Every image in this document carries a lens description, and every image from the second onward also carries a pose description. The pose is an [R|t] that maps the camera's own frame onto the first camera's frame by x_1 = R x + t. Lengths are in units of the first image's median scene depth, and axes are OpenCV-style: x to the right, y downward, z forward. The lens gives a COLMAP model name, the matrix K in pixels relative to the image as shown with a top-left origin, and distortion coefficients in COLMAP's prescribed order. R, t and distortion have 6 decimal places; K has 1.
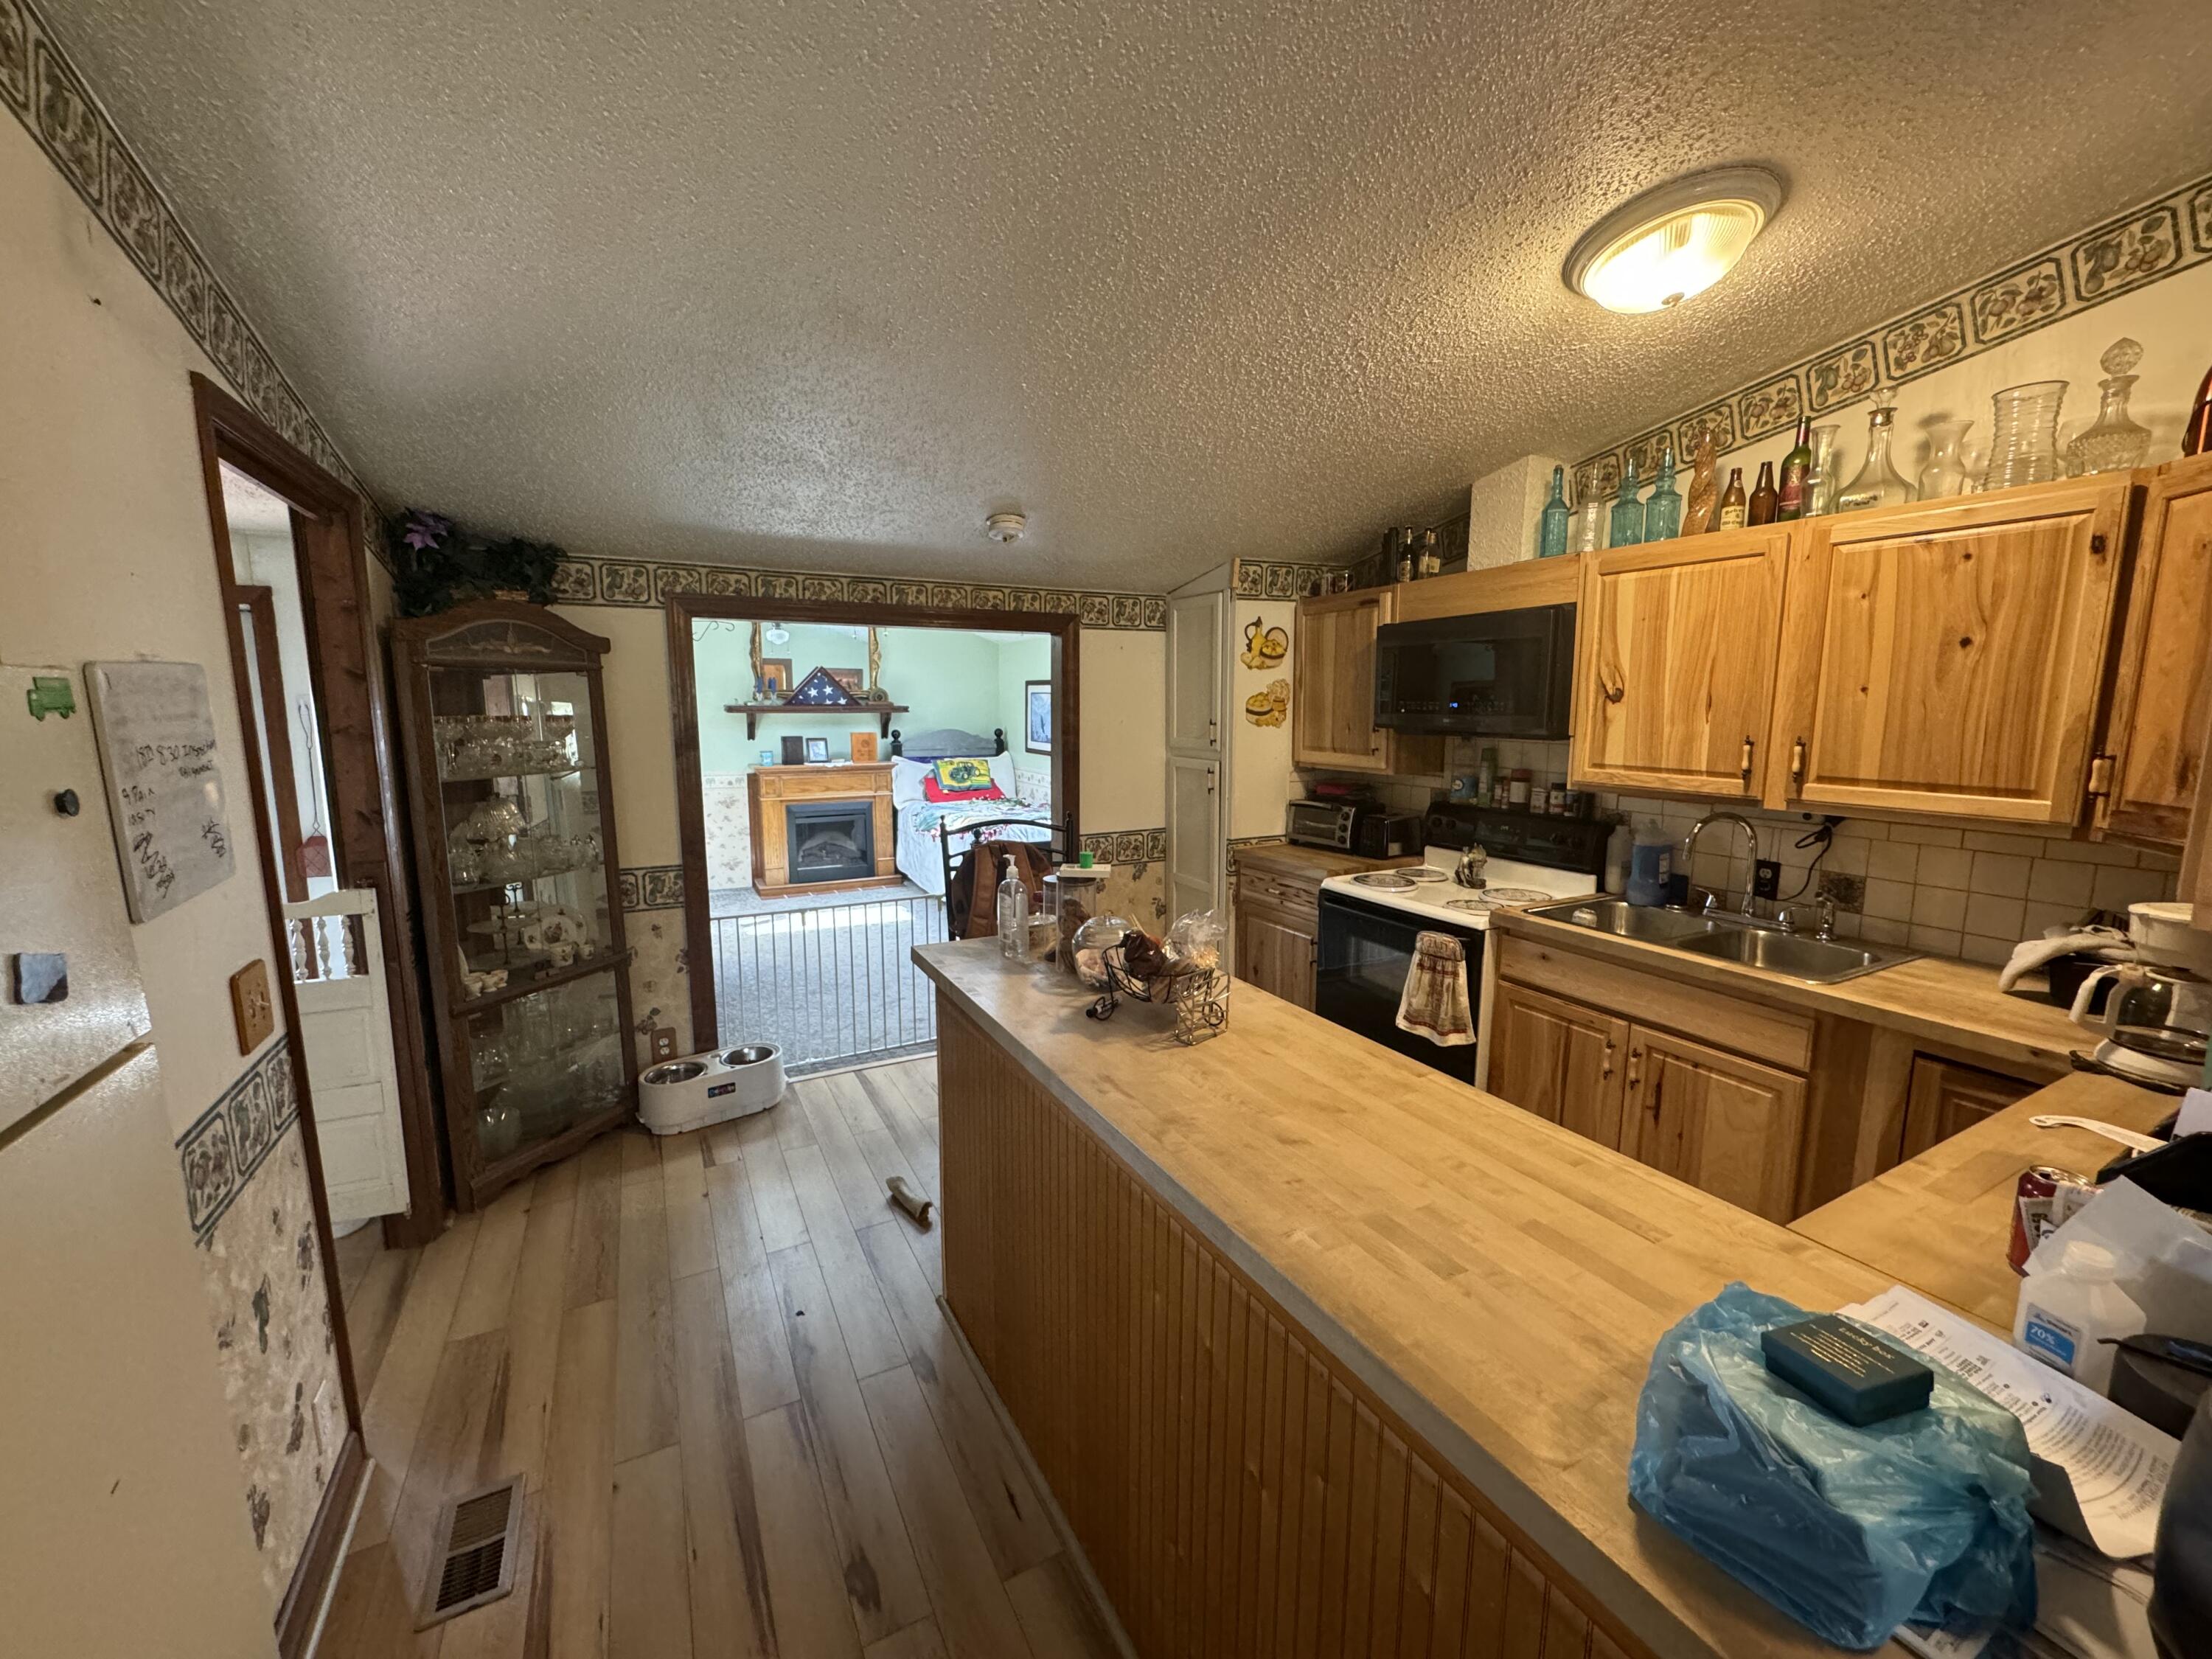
lens RADIAL K [[869.5, 0, 1099.6], [0, 869.5, 826.4], [0, 0, 1]] dist [-0.003018, 0.000296]
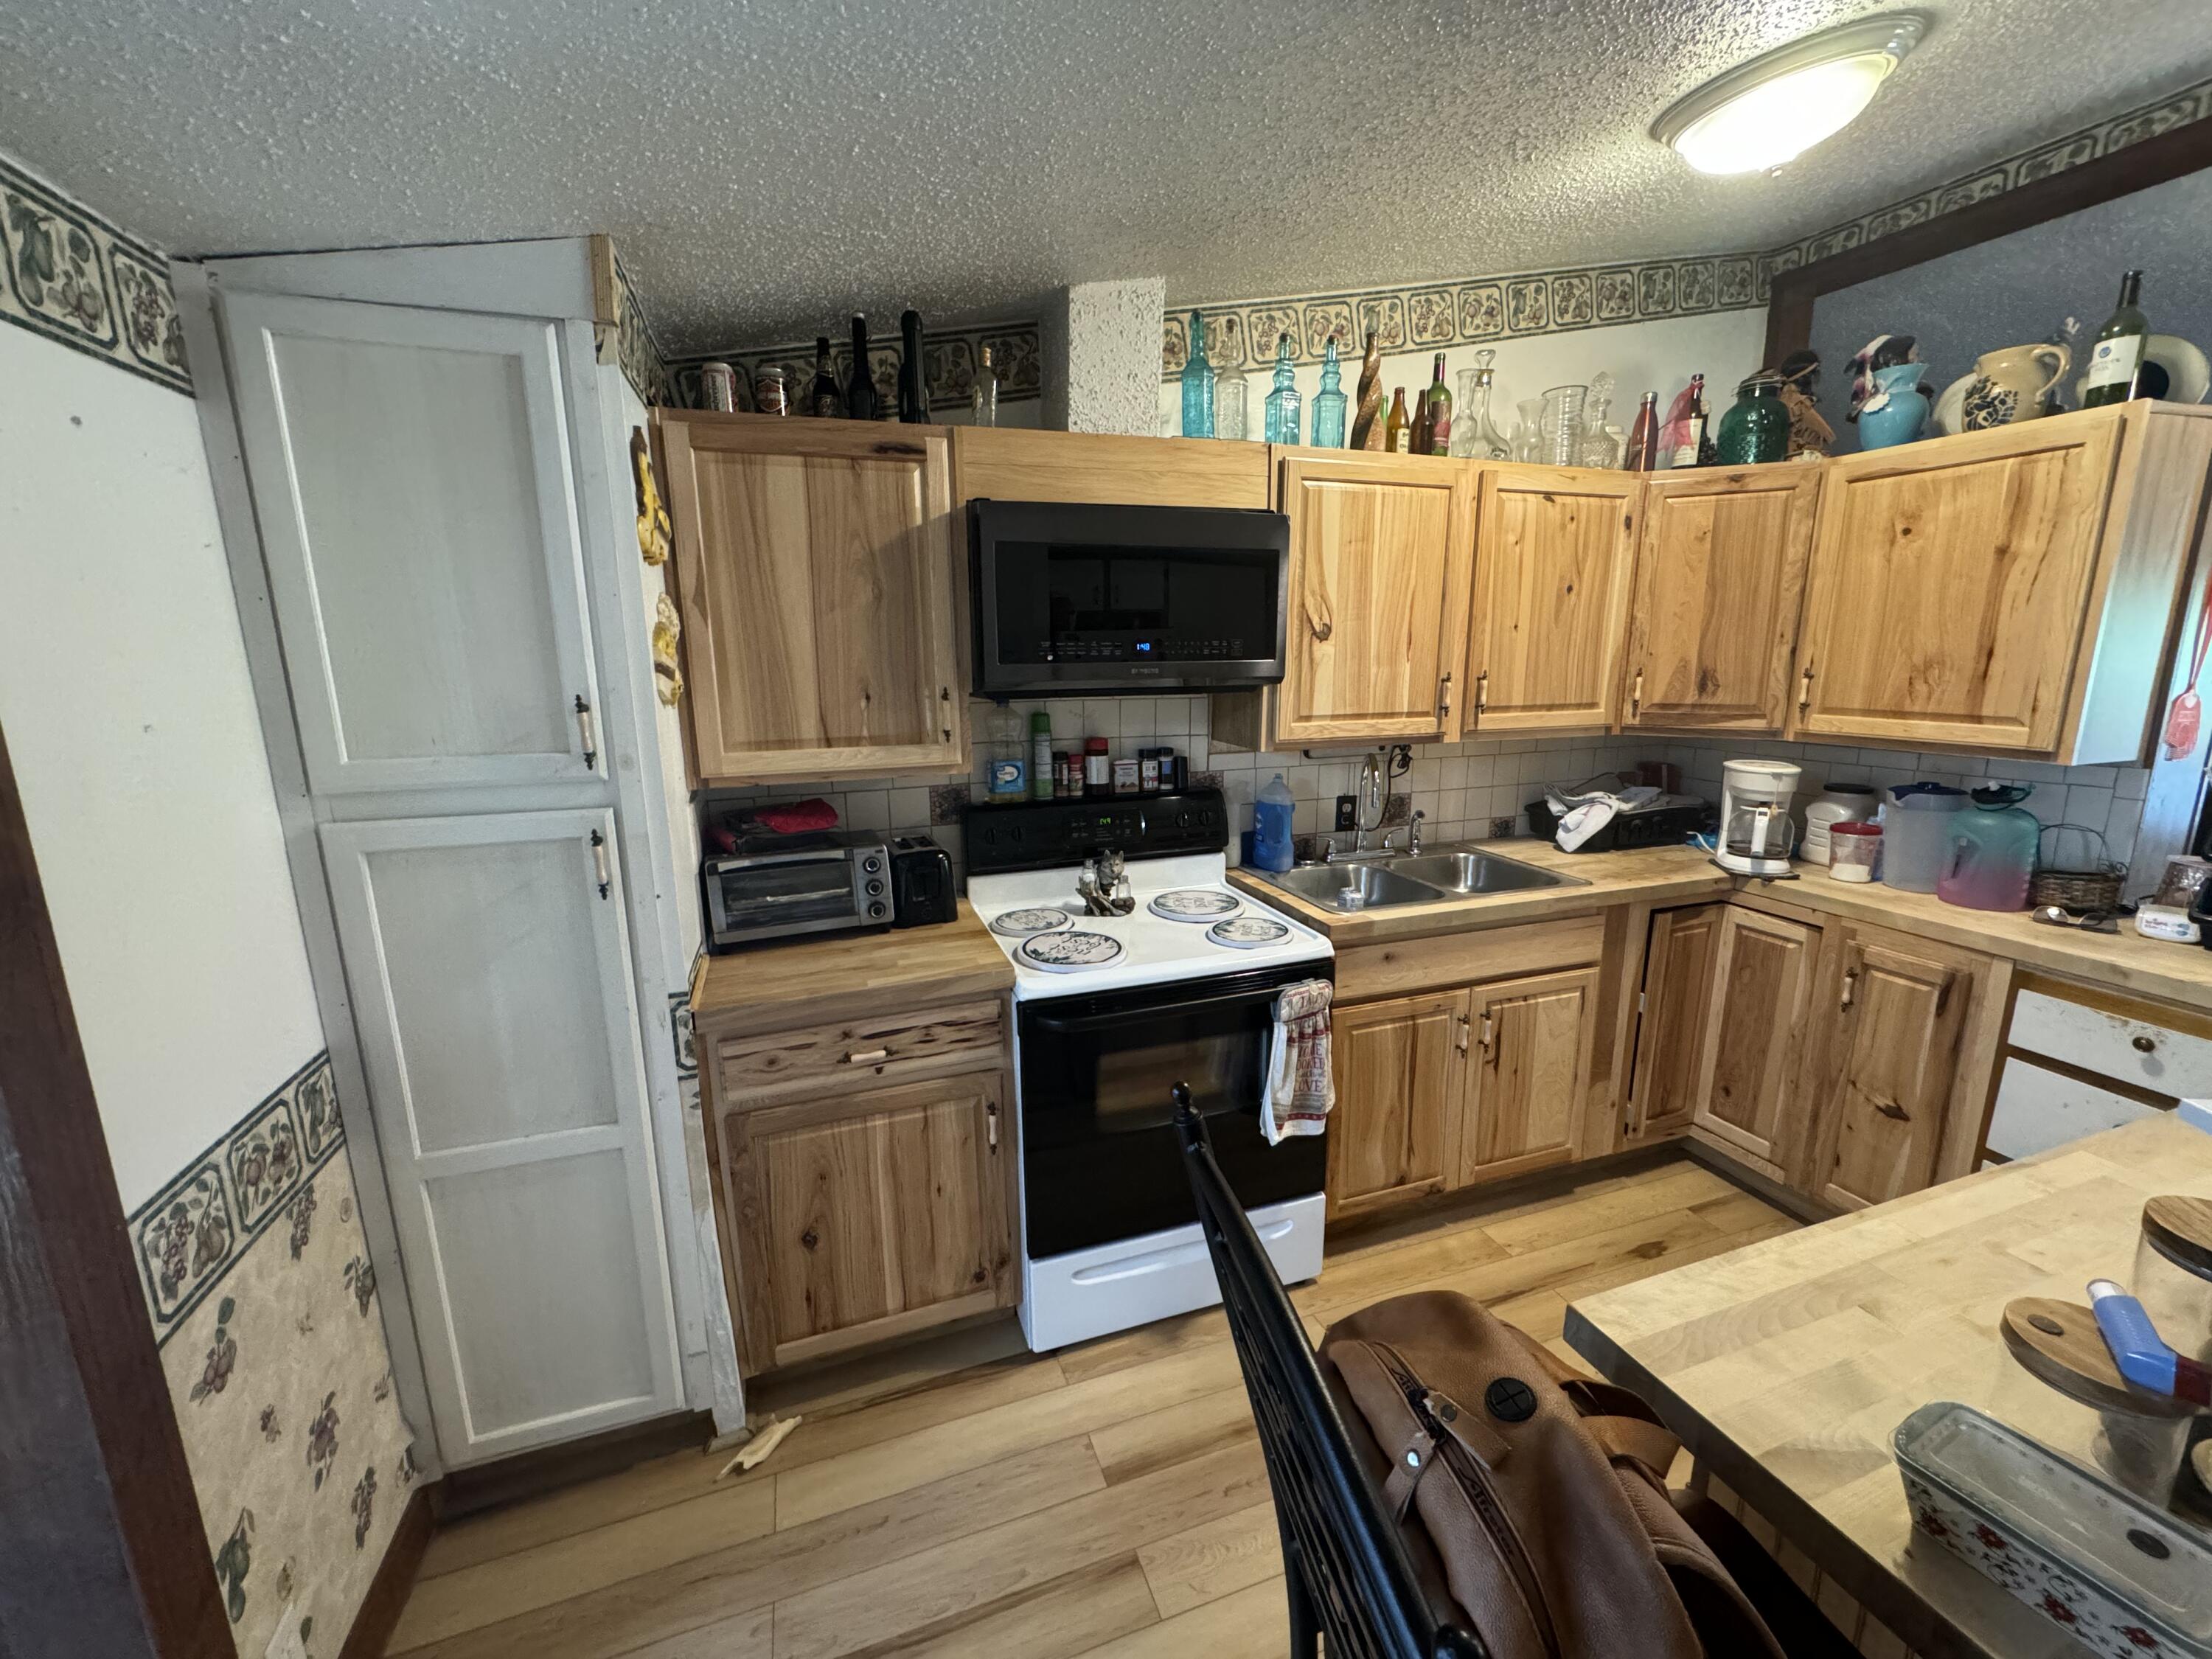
lens RADIAL K [[869.5, 0, 1099.2], [0, 869.5, 826.8], [0, 0, 1]] dist [-0.003018, 0.000296]
pose [[0.158322, -0.196503, 0.967637, -0.379005], [0.153616, 0.972966, 0.172451, -0.194540], [-0.975365, 0.121342, 0.184228, 1.437323]]
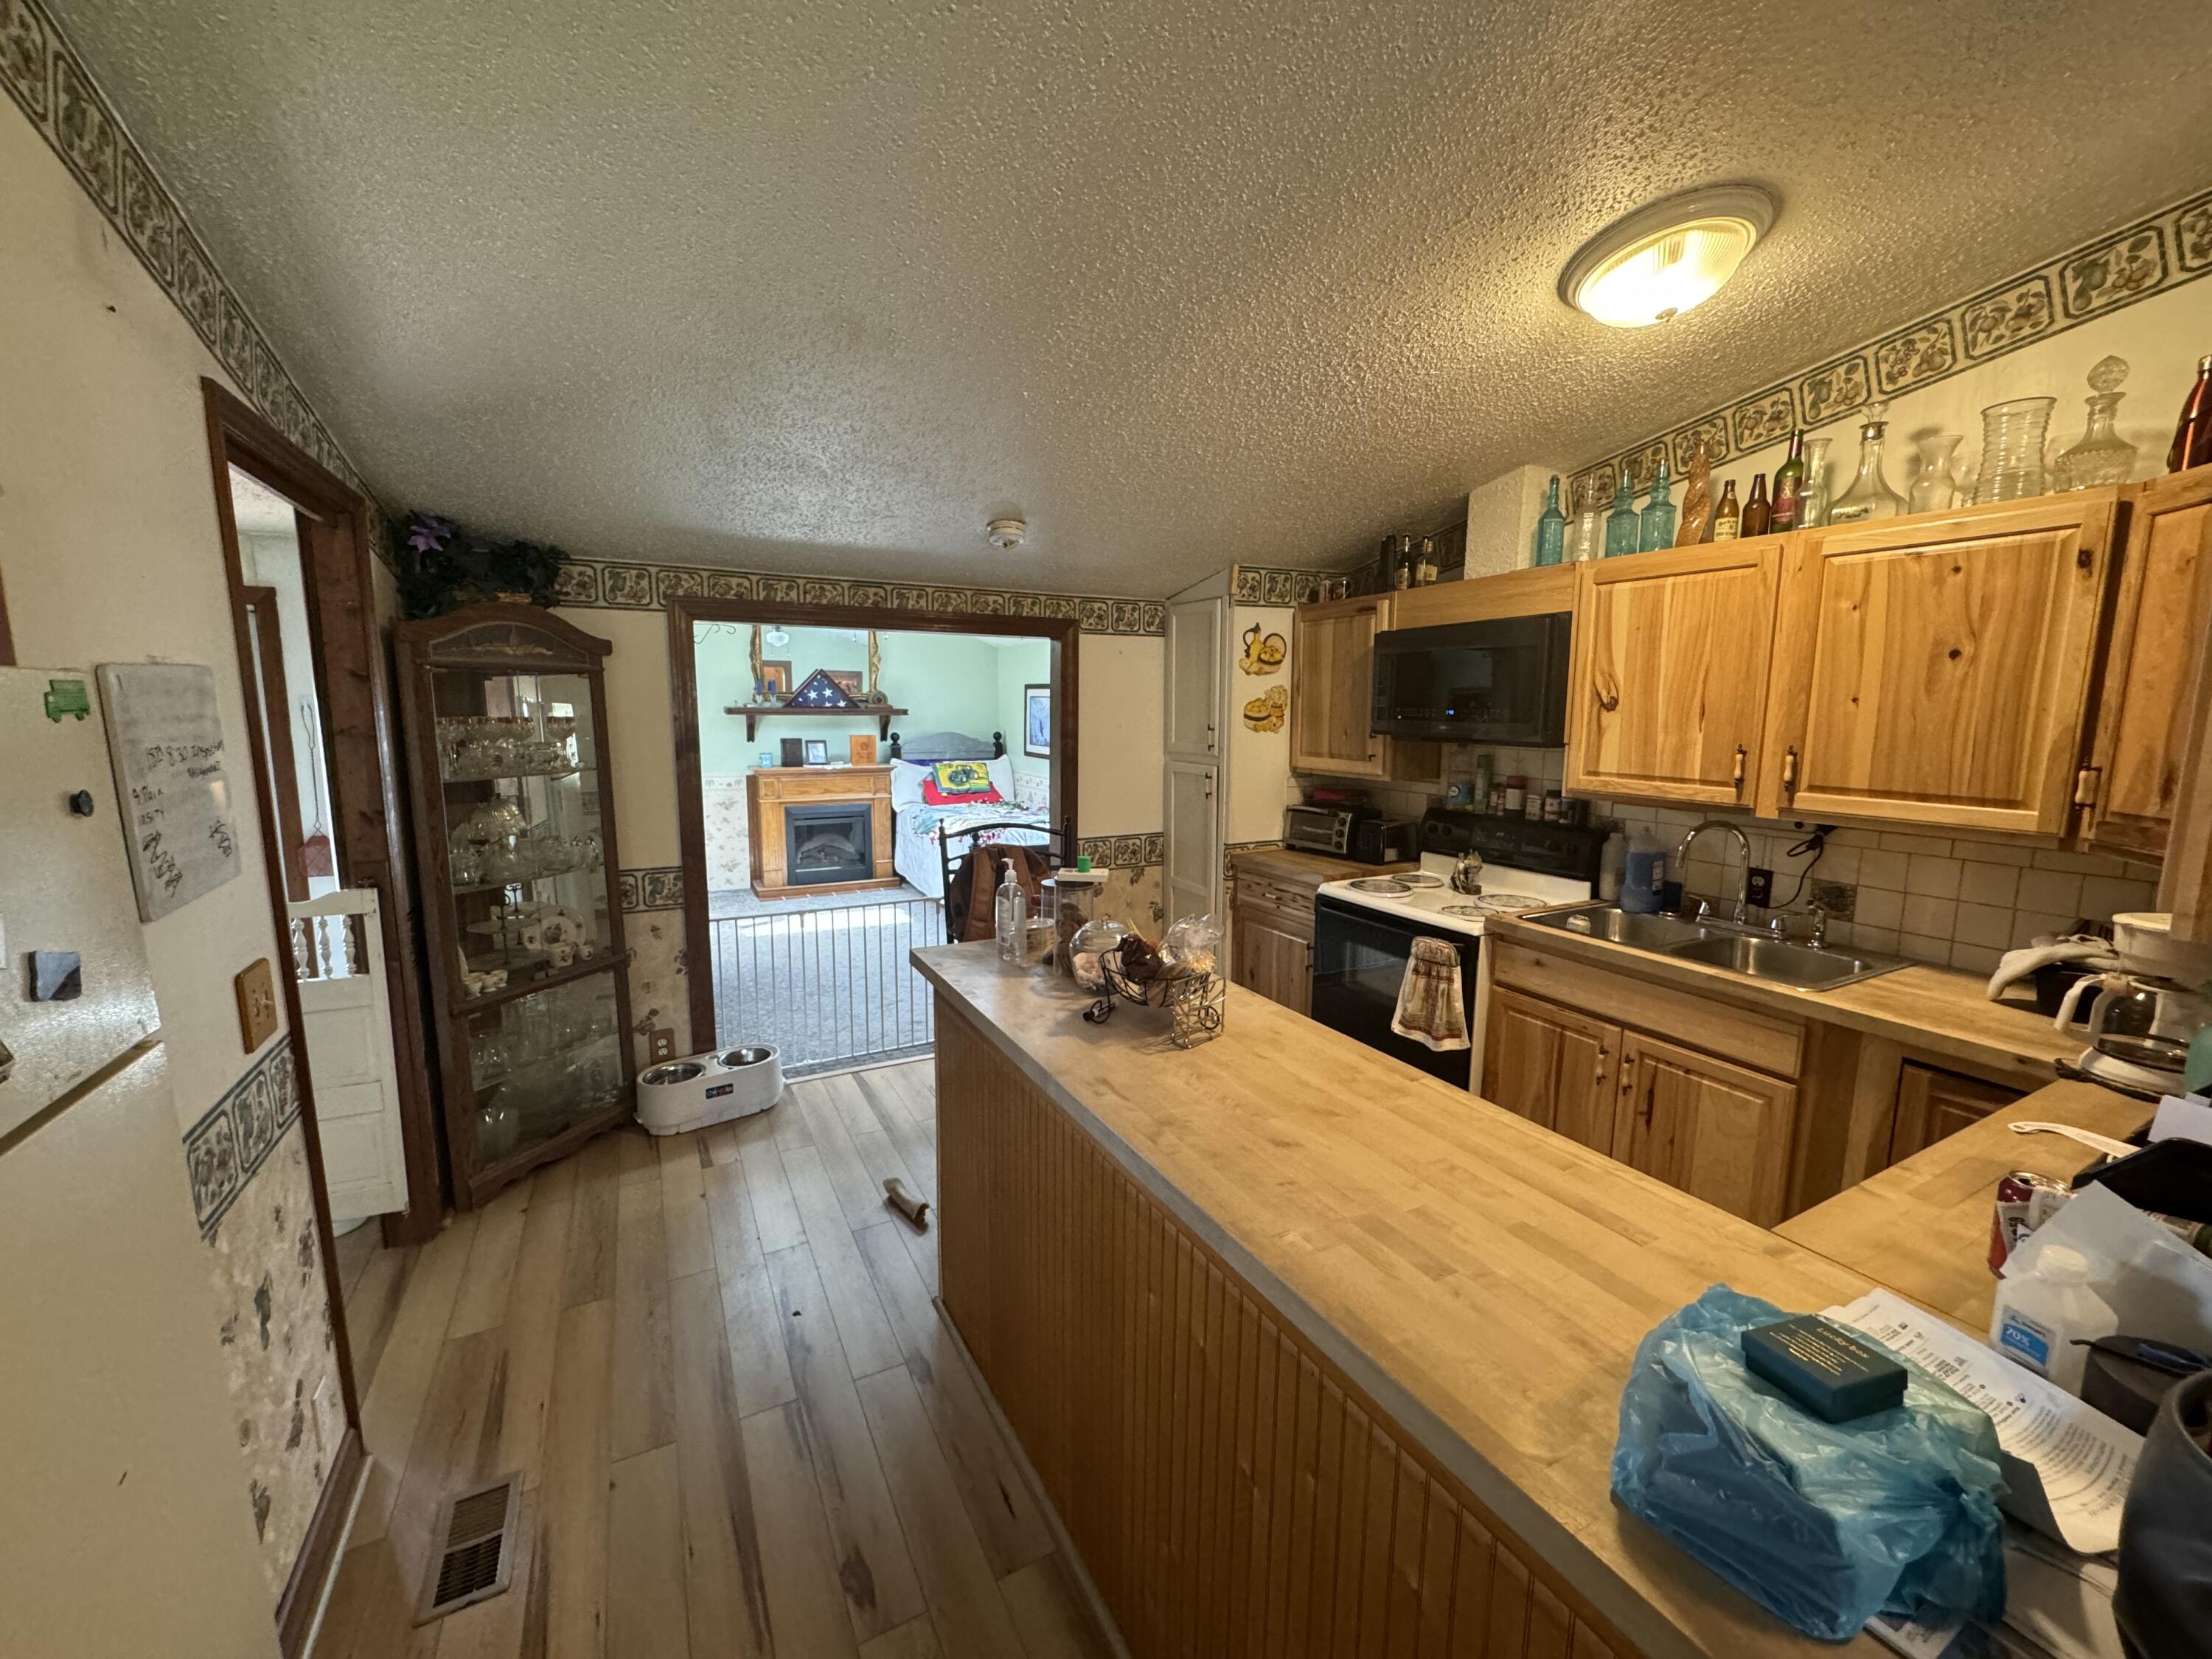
lens RADIAL K [[869.5, 0, 1100.4], [0, 869.5, 826.8], [0, 0, 1]] dist [-0.003018, 0.000296]
pose [[0.999977, 0.006047, 0.002938, 0.000215], [-0.006037, 0.999976, -0.003335, -0.001541], [-0.002958, 0.003317, 0.999990, -0.008095]]
